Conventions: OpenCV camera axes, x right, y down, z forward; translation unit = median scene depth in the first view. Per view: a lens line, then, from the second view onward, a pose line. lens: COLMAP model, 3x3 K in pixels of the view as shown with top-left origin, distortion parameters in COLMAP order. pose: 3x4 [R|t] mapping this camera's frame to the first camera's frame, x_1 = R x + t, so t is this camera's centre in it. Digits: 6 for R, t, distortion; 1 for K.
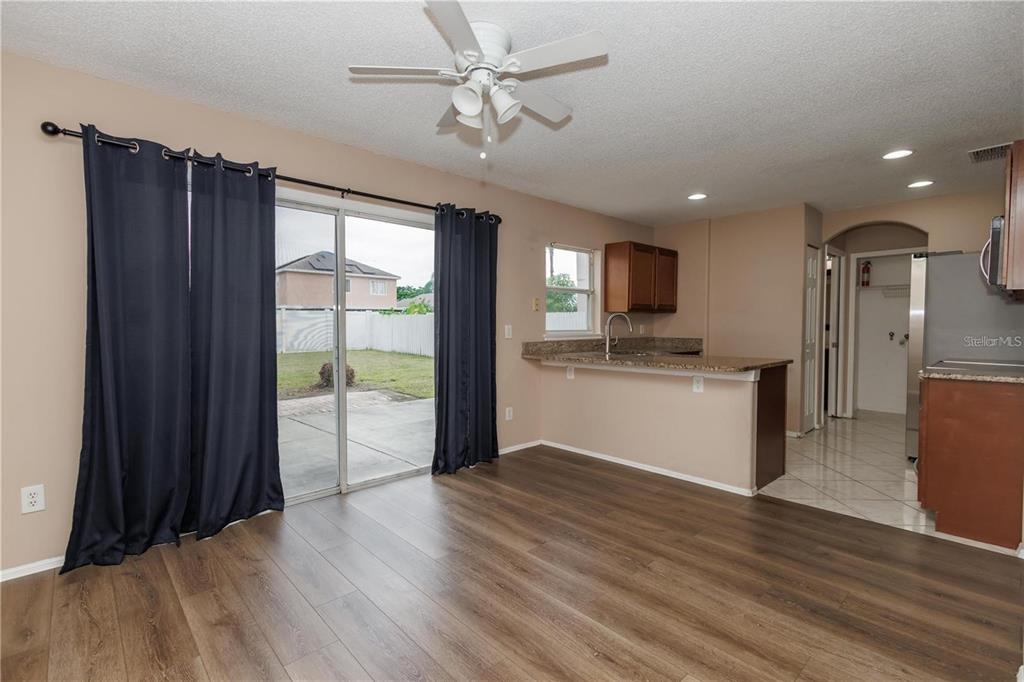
lens RADIAL K [[468.2, 0, 512.0], [0, 468.2, 341.0], [0, 0, 1]] dist [0.012904, -0.002447]
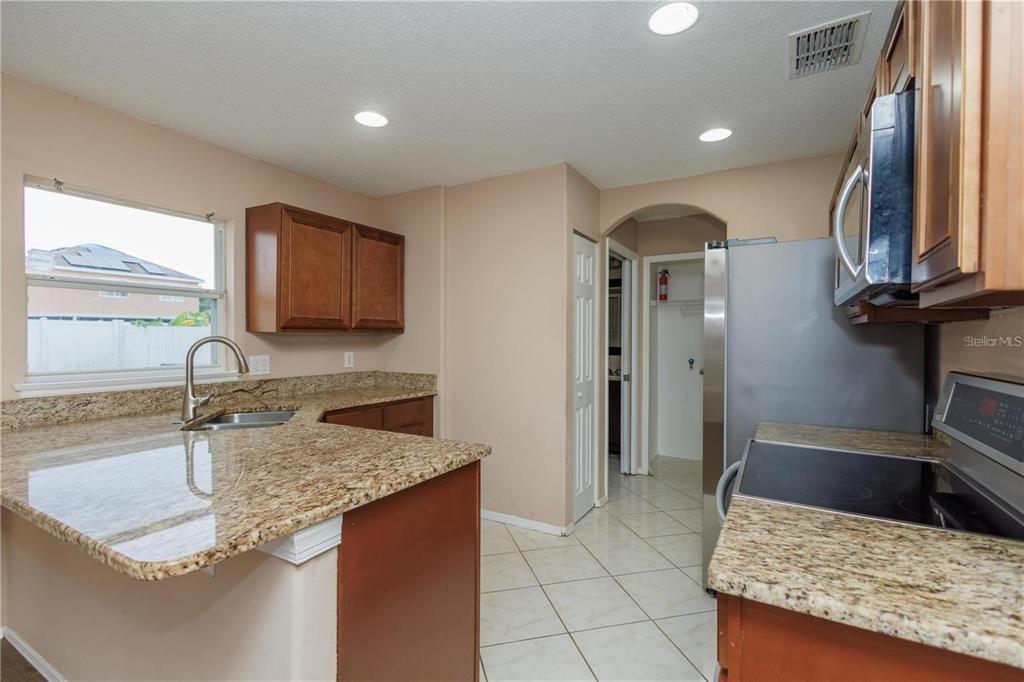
lens RADIAL K [[468.2, 0, 512.0], [0, 468.2, 341.0], [0, 0, 1]] dist [0.012904, -0.002447]
pose [[0.957476, 0.002495, 0.288502, 0.349008], [0.005278, 0.999644, -0.026160, -0.036389], [-0.288465, 0.026570, 0.957122, 0.399543]]
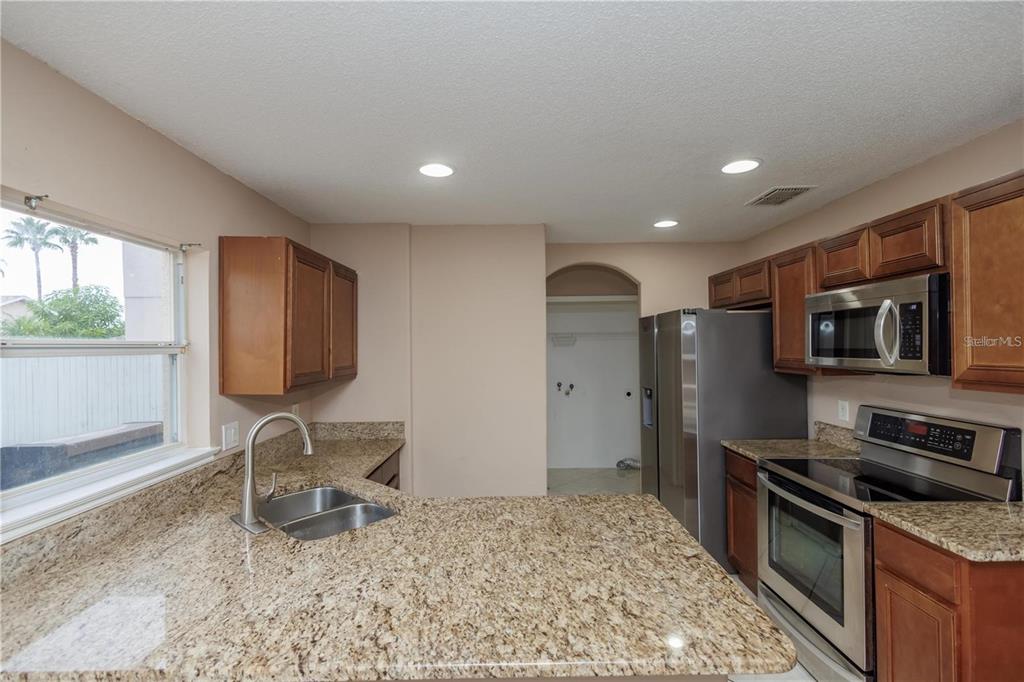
lens RADIAL K [[468.2, 0, 512.0], [0, 468.2, 341.0], [0, 0, 1]] dist [0.012904, -0.002447]
pose [[0.676032, -0.000068, 0.736872, 0.064898], [0.036506, 0.998775, -0.033399, -0.089936], [-0.735967, 0.049479, 0.675206, 0.535105]]
